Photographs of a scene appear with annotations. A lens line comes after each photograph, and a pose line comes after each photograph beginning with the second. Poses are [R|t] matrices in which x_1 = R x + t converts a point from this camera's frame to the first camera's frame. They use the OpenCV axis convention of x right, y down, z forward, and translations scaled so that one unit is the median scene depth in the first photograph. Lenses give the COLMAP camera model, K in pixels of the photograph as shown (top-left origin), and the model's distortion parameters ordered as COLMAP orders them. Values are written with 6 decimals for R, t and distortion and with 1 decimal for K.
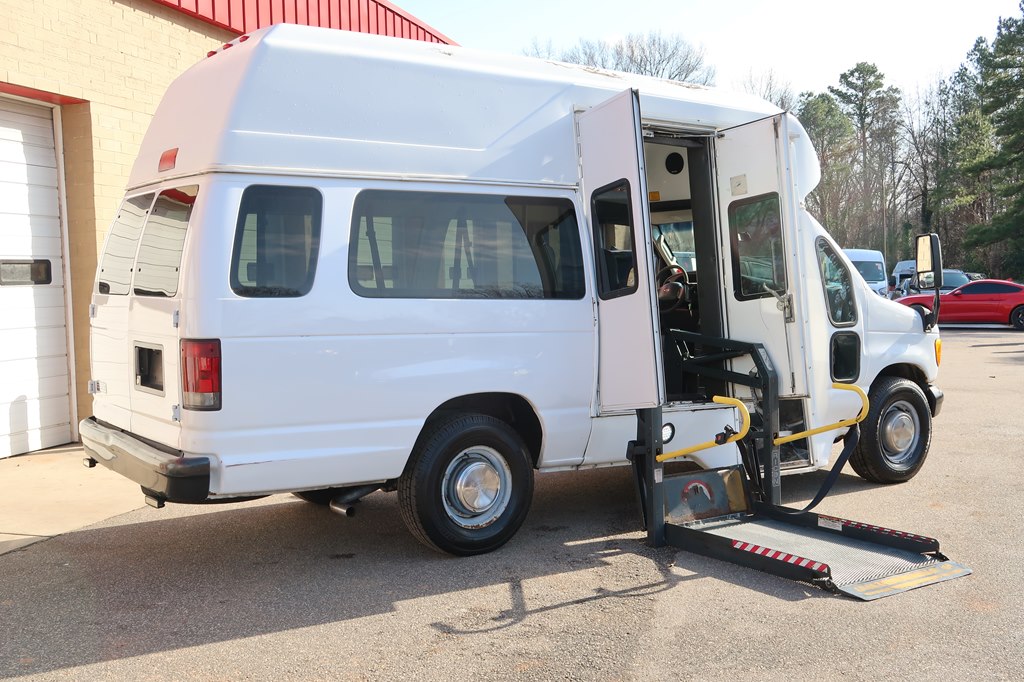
lens RADIAL K [[1103.7, 0, 520.9], [0, 1103.7, 345.2], [0, 0, 1]] dist [-0.019251, 0.000000]
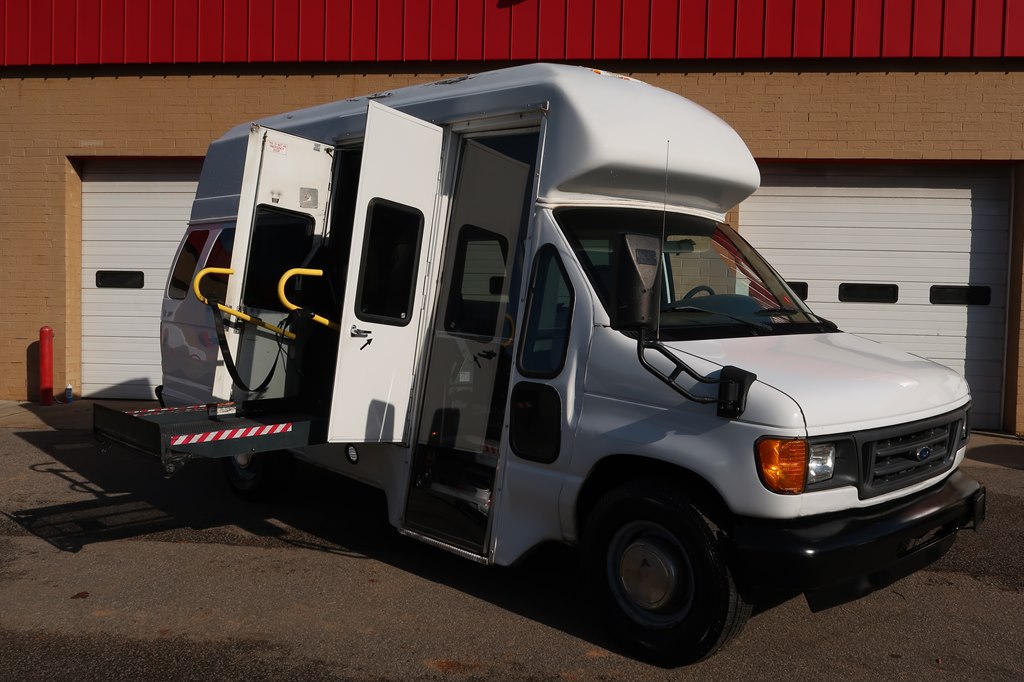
lens RADIAL K [[894.4, 0, 517.5], [0, 894.4, 352.4], [0, 0, 1]] dist [0.002141, -0.021791]
pose [[0.167617, 0.080405, -0.982568, 0.977450], [-0.083159, 0.994270, 0.067176, -0.079673], [0.982339, 0.070449, 0.173343, 1.045148]]
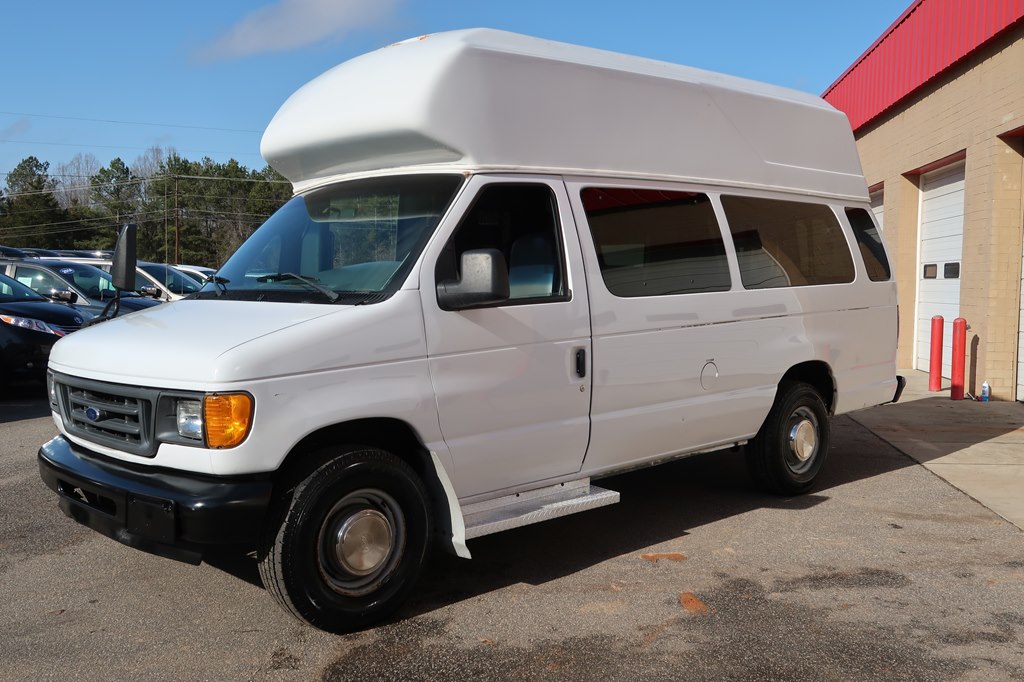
lens RADIAL K [[977.7, 0, 485.8], [0, 977.7, 351.8], [0, 0, 1]] dist [0.003383, 0.000000]
pose [[-0.992299, 0.021507, -0.121984, 0.241425], [0.005035, 0.991000, 0.133767, -0.124015], [0.123763, 0.132123, -0.983477, 2.119826]]
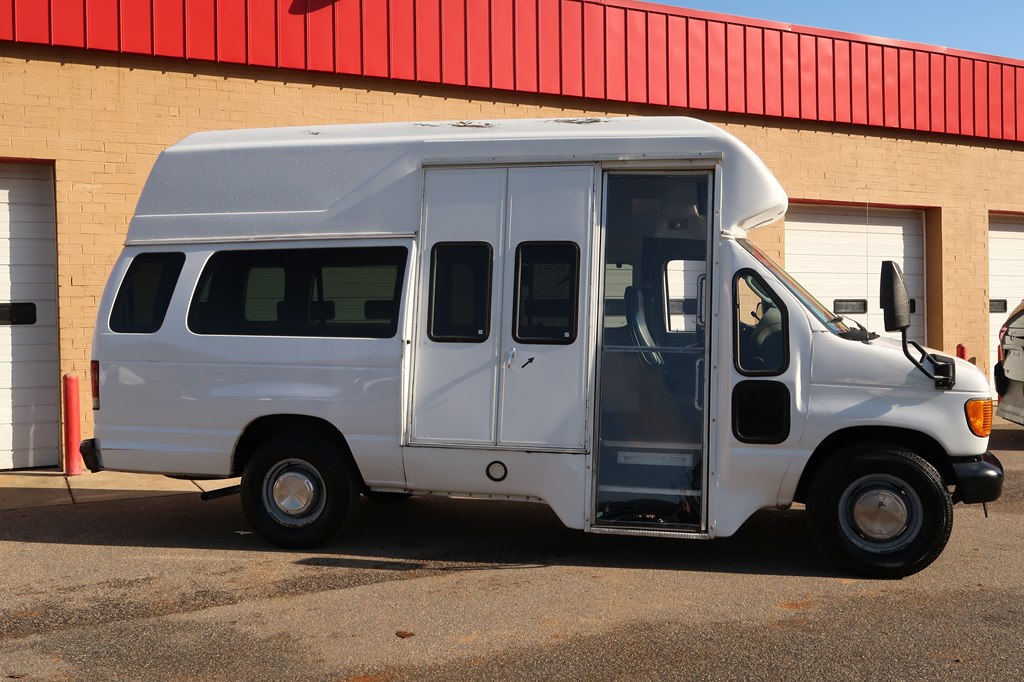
lens RADIAL K [[1004.4, 0, 522.5], [0, 1004.4, 346.7], [0, 0, 1]] dist [-0.007311, 0.000000]
pose [[0.679366, 0.024107, -0.733404, 0.859207], [-0.040169, 0.999183, -0.004365, -0.032958], [0.732700, 0.032425, 0.679779, 0.403272]]
